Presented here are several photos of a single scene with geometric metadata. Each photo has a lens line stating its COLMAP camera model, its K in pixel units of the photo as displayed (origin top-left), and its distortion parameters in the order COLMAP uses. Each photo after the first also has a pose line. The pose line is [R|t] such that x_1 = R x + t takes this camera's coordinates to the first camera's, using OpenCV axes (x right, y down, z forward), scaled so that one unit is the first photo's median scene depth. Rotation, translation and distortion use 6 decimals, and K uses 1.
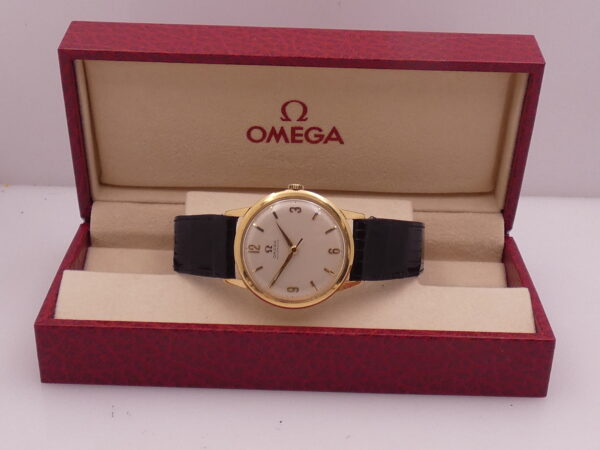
lens RADIAL K [[347.2, 0, 300.4], [0, 347.2, 224.9], [0, 0, 1]] dist [0.008150, 0.000202]
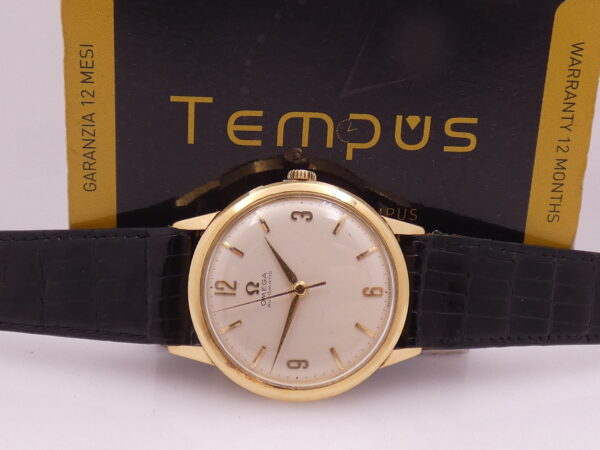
lens RADIAL K [[347.2, 0, 298.5], [0, 347.2, 226.7], [0, 0, 1]] dist [0.008150, 0.000202]
pose [[0.998002, 0.004941, 0.062992, -0.054894], [-0.004615, 0.999975, -0.005322, -0.024284], [-0.063017, 0.005020, 0.998000, 0.454060]]
